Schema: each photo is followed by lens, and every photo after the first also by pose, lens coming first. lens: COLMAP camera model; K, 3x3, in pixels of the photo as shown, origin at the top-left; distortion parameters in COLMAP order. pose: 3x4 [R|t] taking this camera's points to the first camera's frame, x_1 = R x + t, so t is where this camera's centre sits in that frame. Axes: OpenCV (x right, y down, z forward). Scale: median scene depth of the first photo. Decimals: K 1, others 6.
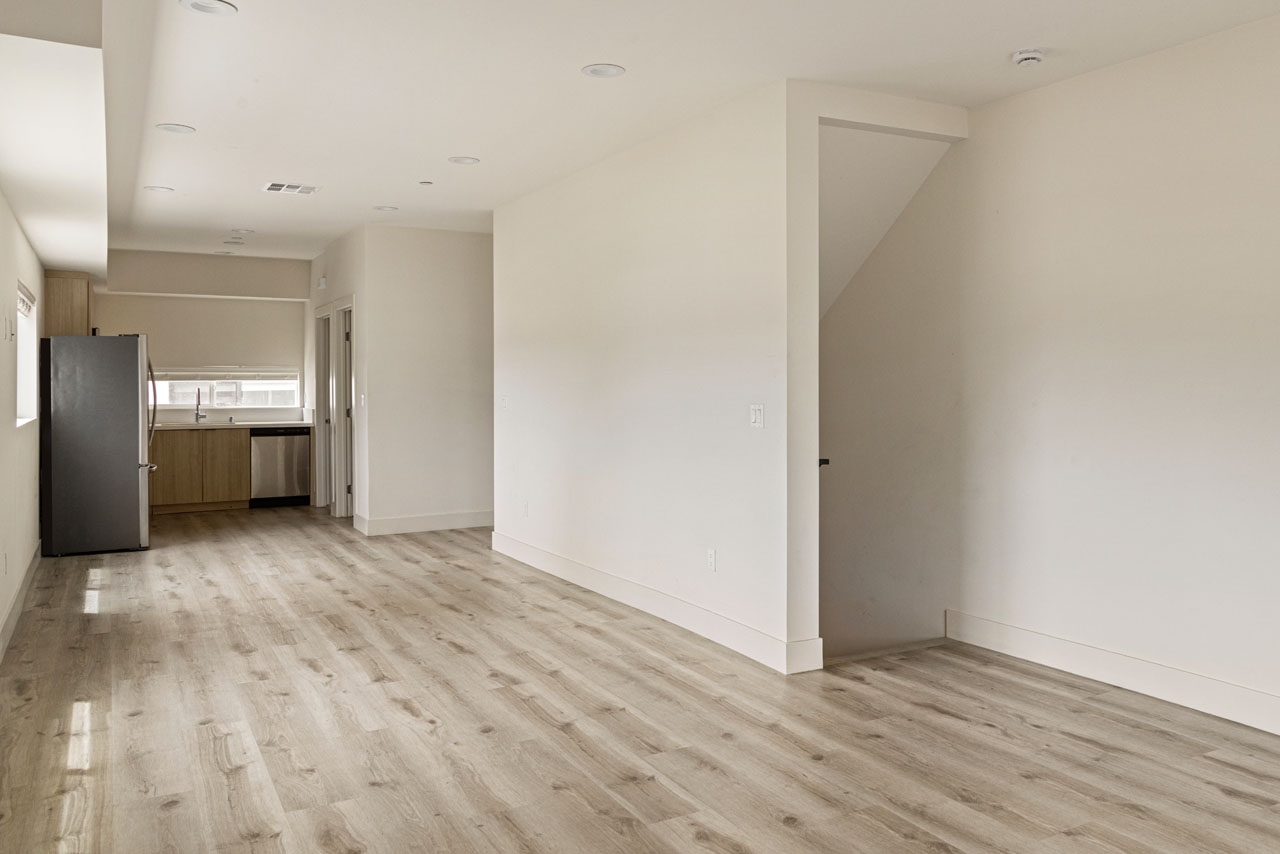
lens RADIAL K [[857.9, 0, 669.1], [0, 857.9, 382.1], [0, 0, 1]] dist [-0.008895, 0.001853]
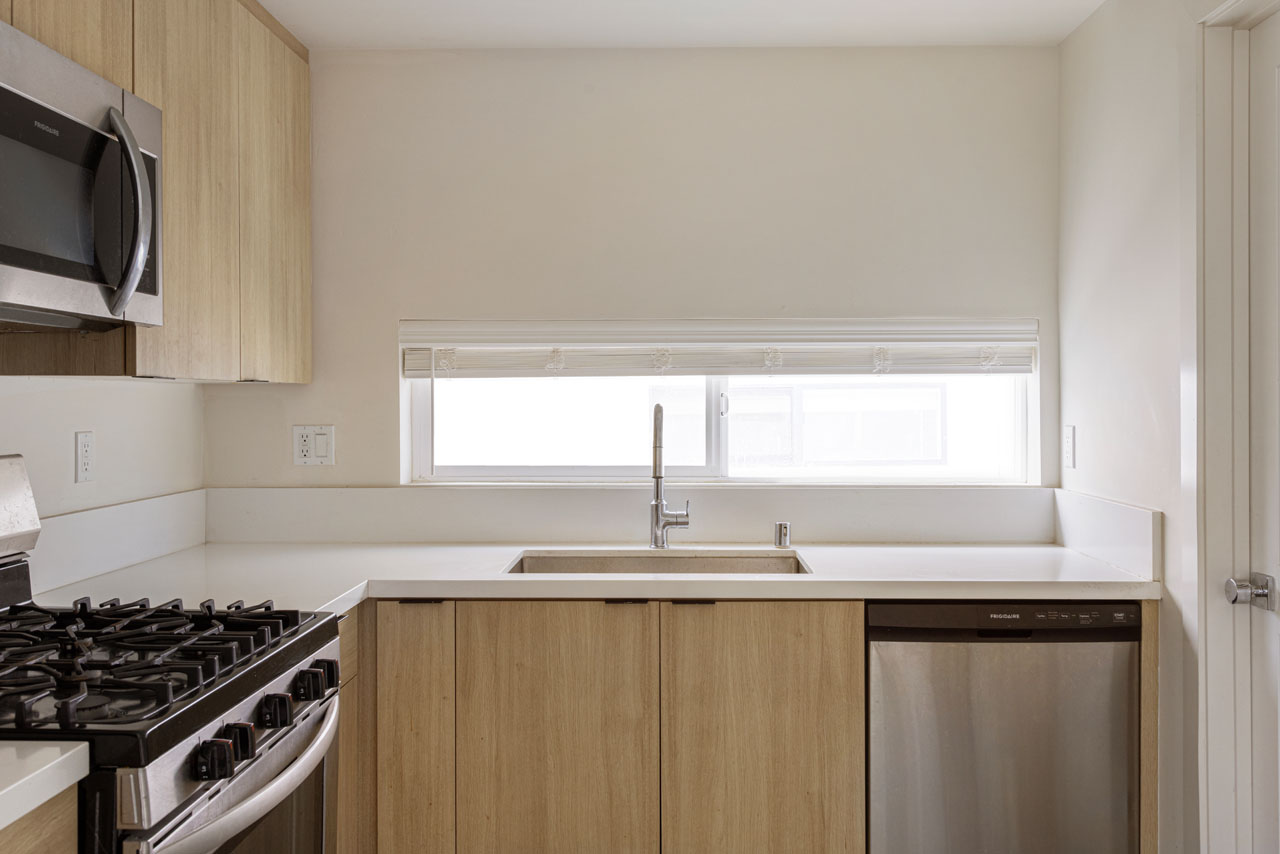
lens RADIAL K [[1034.9, 0, 640.5], [0, 1034.9, 419.6], [0, 0, 1]] dist [0.001479, 0.000072]
pose [[0.821674, 0.013528, -0.569797, -0.387339], [-0.002127, 0.999784, 0.020670, 0.005612], [0.569953, -0.015772, 0.821526, 0.754934]]
